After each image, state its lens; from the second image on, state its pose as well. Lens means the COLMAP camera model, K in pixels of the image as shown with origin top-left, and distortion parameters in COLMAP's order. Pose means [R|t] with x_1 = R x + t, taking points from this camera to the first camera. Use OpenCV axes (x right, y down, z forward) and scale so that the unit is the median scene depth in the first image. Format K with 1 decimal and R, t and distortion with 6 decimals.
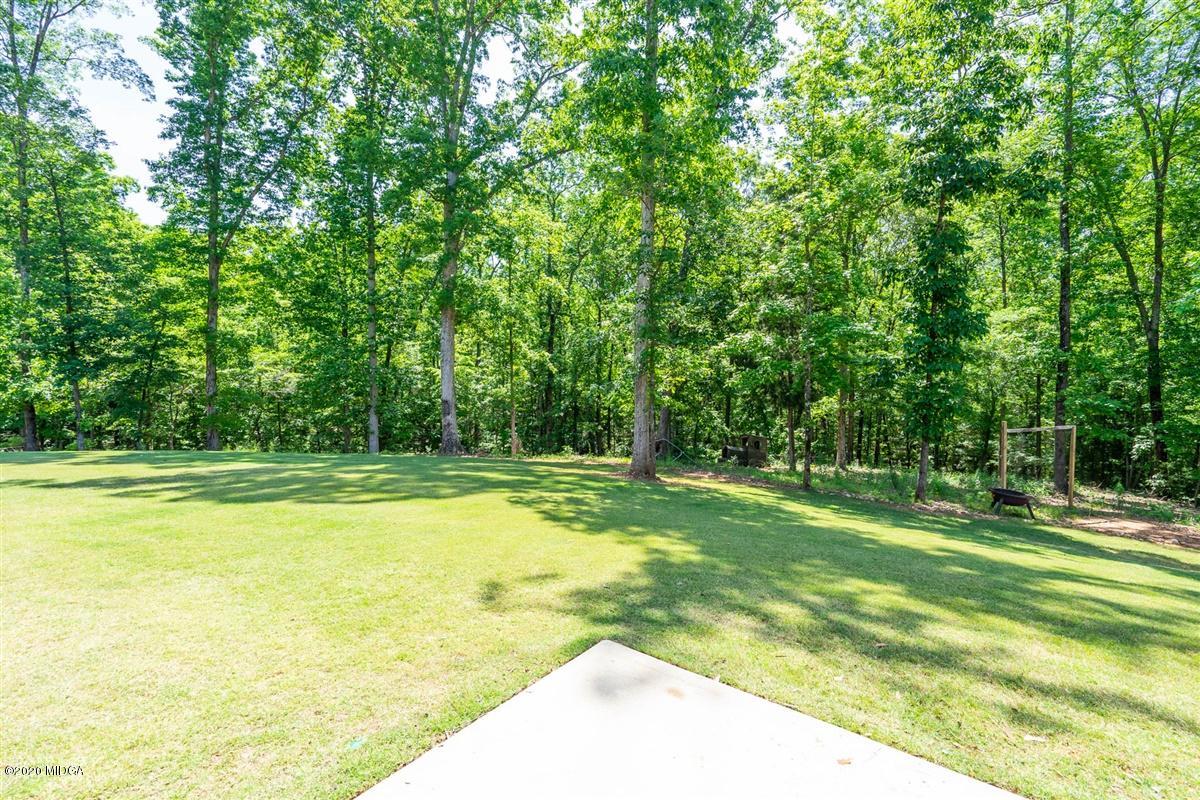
lens RADIAL K [[542.9, 0, 600.0], [0, 542.9, 400.0], [0, 0, 1]] dist [-0.003432, 0.001701]
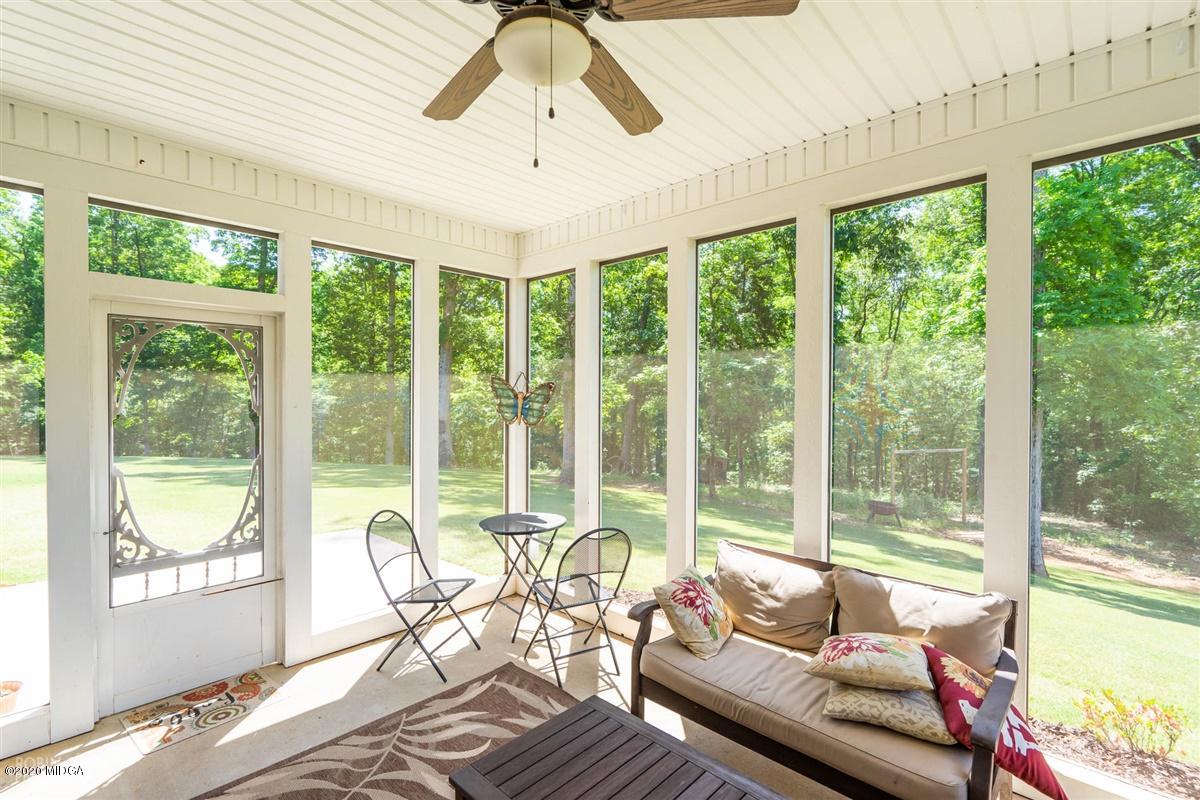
lens RADIAL K [[542.9, 0, 600.0], [0, 542.9, 400.0], [0, 0, 1]] dist [-0.003432, 0.001701]
pose [[0.996718, 0.009648, -0.080377, 0.122177], [-0.013351, 0.998868, -0.045655, 0.004231], [0.079846, 0.046578, 0.995718, -0.109208]]
